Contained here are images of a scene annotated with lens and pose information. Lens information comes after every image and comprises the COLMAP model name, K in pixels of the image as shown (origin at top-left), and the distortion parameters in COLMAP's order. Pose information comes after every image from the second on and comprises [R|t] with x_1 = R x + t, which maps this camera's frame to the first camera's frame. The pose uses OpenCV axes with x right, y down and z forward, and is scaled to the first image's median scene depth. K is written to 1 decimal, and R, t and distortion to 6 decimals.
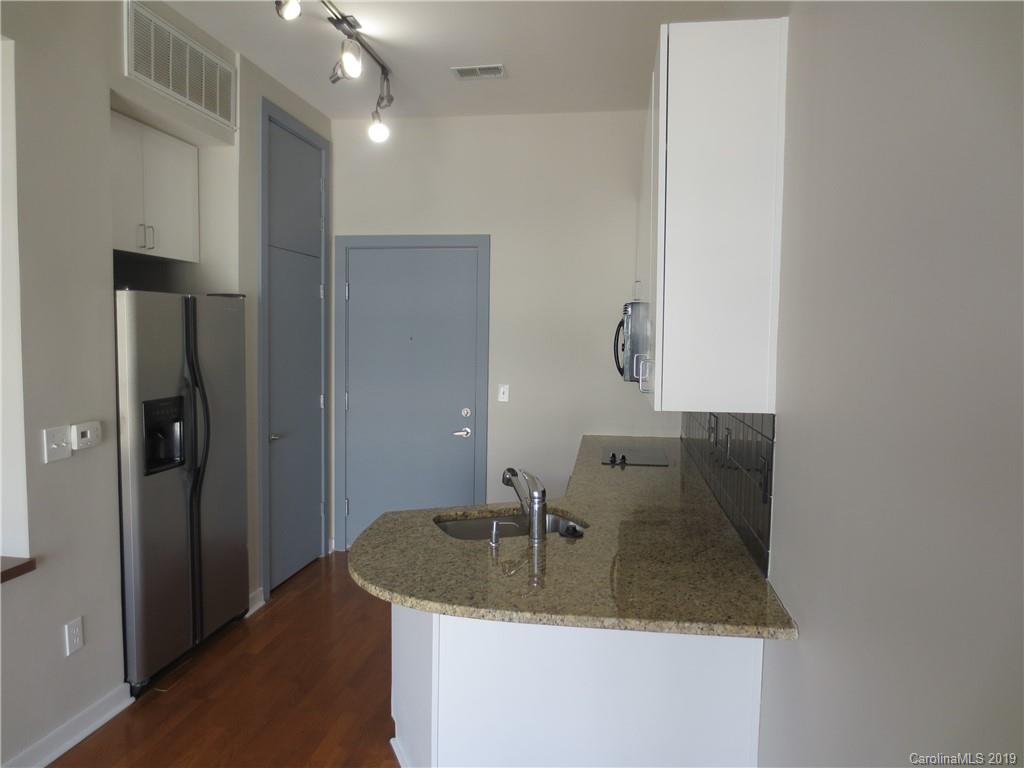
lens RADIAL K [[730.0, 0, 513.5], [0, 730.0, 386.7], [0, 0, 1]] dist [-0.030234, 0.010072]
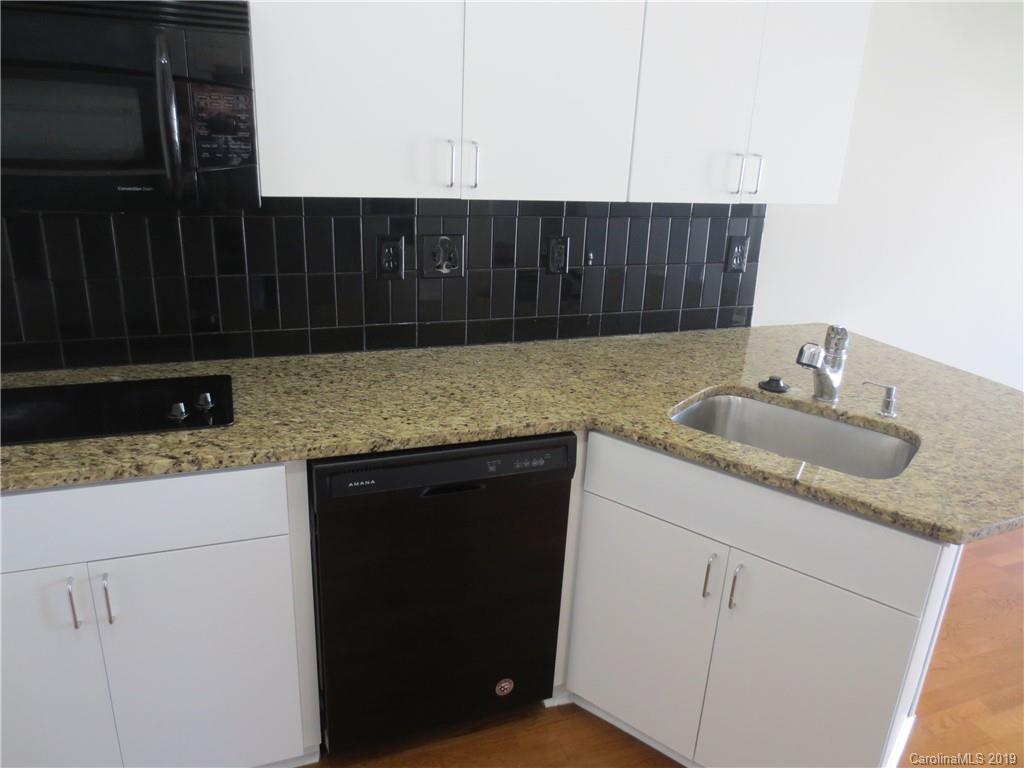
lens RADIAL K [[713.7, 0, 512.6], [0, 713.7, 386.0], [0, 0, 1]] dist [-0.000023, 0.002228]
pose [[-0.491988, -0.313893, 0.812046, -0.296036], [0.011182, 0.930386, 0.366411, -0.063865], [-0.870530, 0.189351, -0.454229, 1.136119]]
